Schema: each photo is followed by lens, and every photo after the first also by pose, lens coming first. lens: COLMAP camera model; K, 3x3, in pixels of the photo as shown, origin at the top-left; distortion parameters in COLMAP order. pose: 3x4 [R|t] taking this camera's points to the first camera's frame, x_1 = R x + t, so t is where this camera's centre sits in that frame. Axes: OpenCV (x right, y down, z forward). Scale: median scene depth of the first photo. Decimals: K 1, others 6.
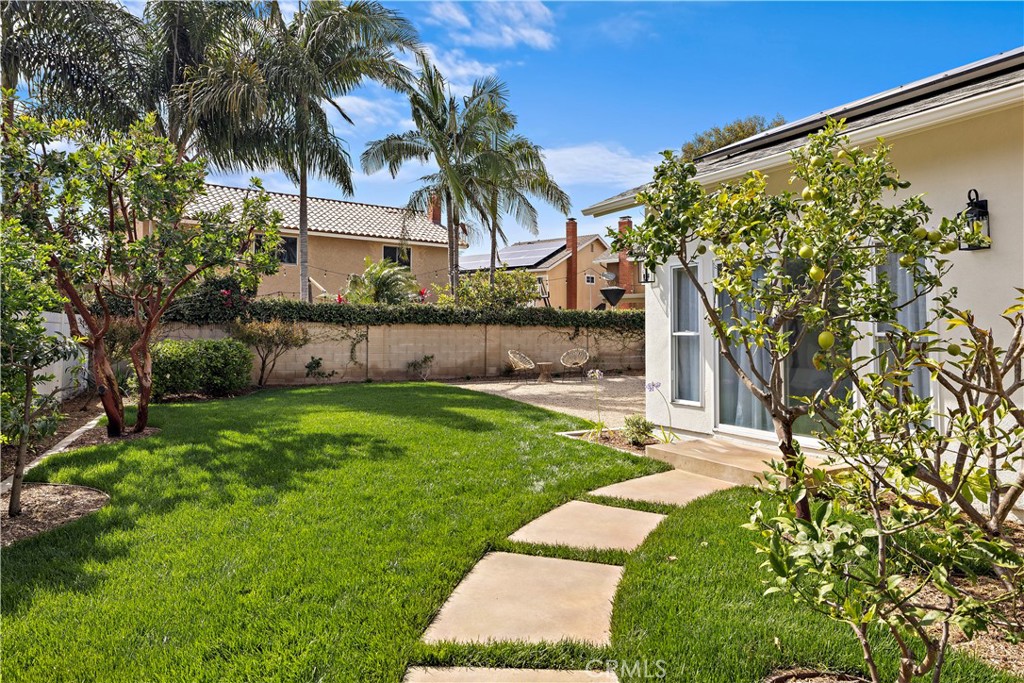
lens RADIAL K [[646.0, 0, 510.9], [0, 646.0, 312.3], [0, 0, 1]] dist [0.000204, 0.000207]
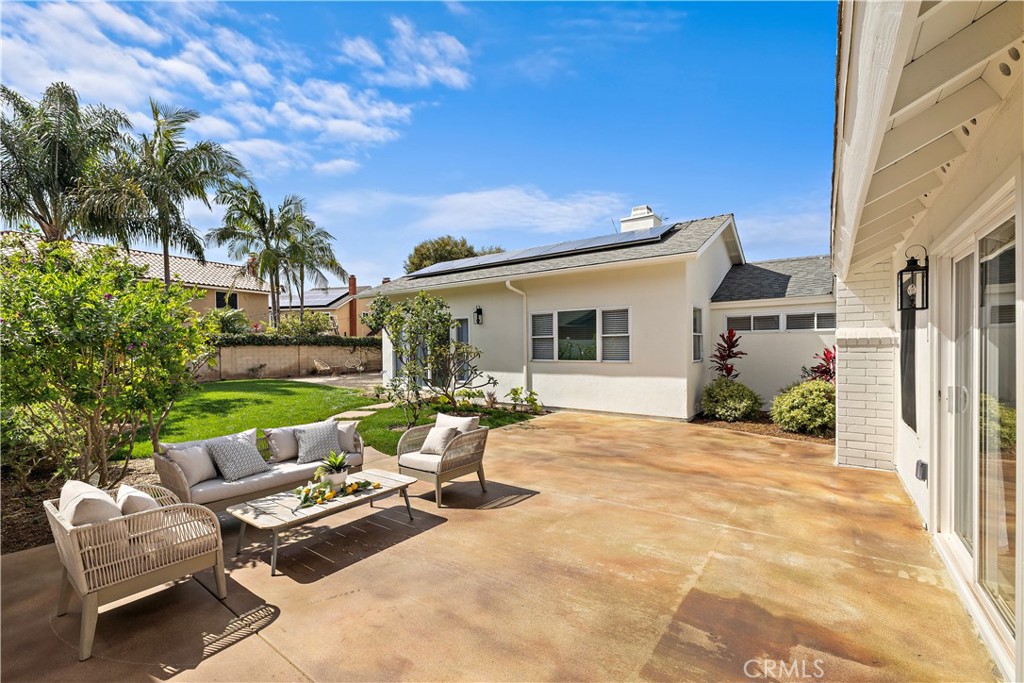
lens RADIAL K [[447.9, 0, 515.8], [0, 447.9, 353.4], [0, 0, 1]] dist [0.020170, 0.000074]
pose [[0.906089, -0.018443, 0.422685, -0.022108], [-0.000457, 0.999006, 0.044570, -0.014562], [-0.423087, -0.040578, 0.905180, -0.353048]]
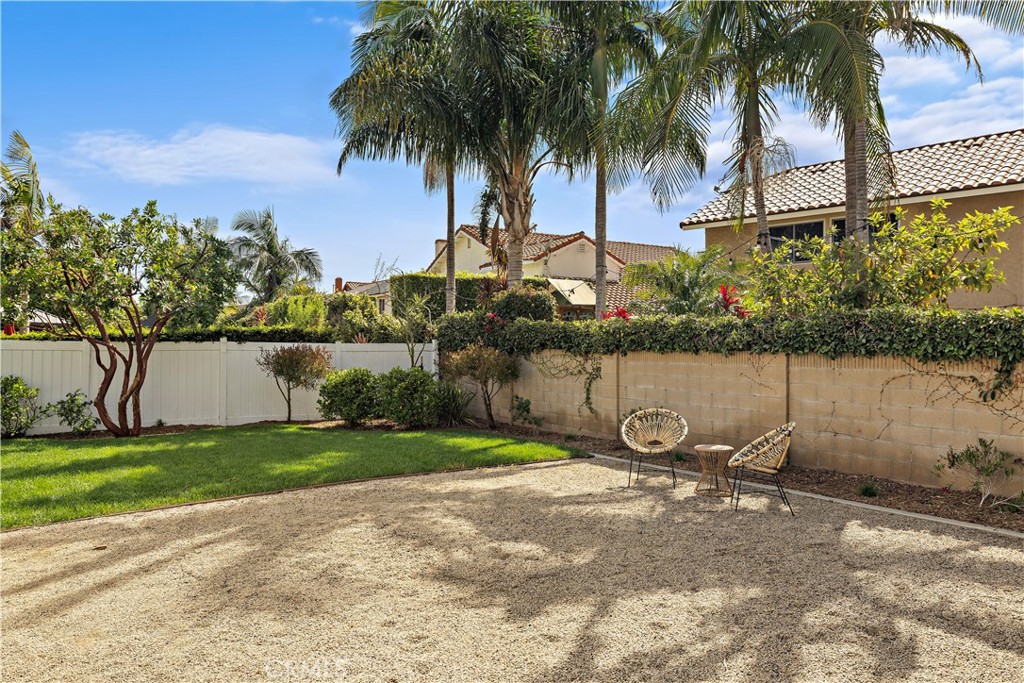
lens RADIAL K [[702.7, 0, 512.0], [0, 702.7, 341.5], [0, 0, 1]] dist [-0.002666, -0.000760]
pose [[0.128828, -0.016848, -0.991524, 0.448516], [0.014552, 0.999780, -0.015097, 0.015608], [0.991560, -0.012484, 0.129045, 0.760651]]
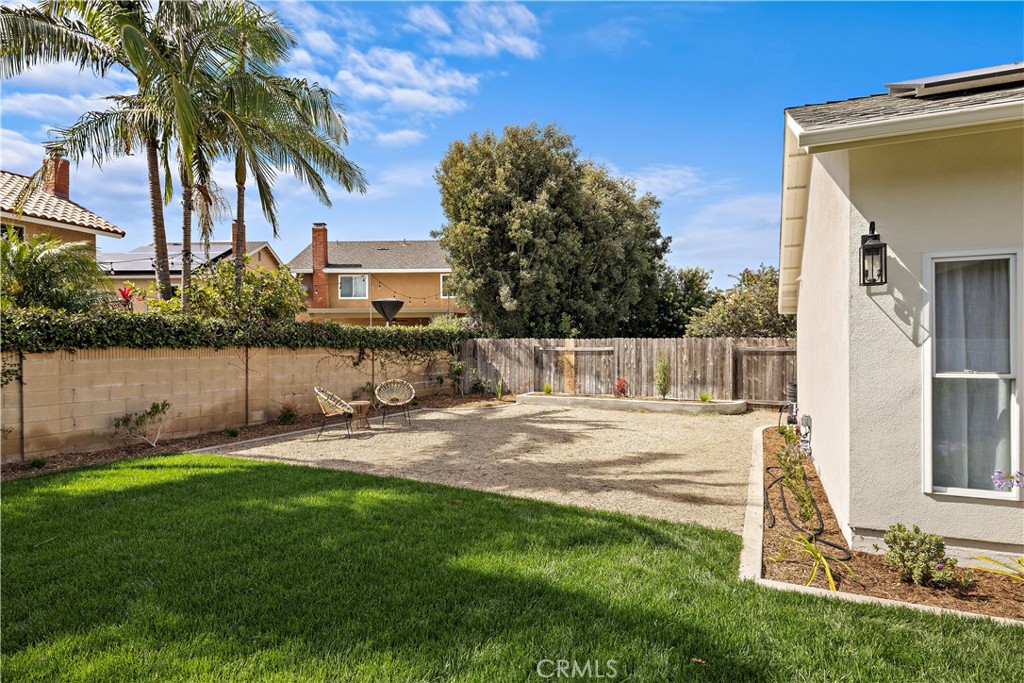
lens RADIAL K [[564.8, 0, 512.0], [0, 564.8, 341.5], [0, 0, 1]] dist [0.003484, 0.000539]
pose [[0.802541, -0.004248, 0.596581, -0.166242], [-0.010449, 0.999721, 0.021174, -0.001659], [-0.596505, -0.023227, 0.802273, 0.385051]]
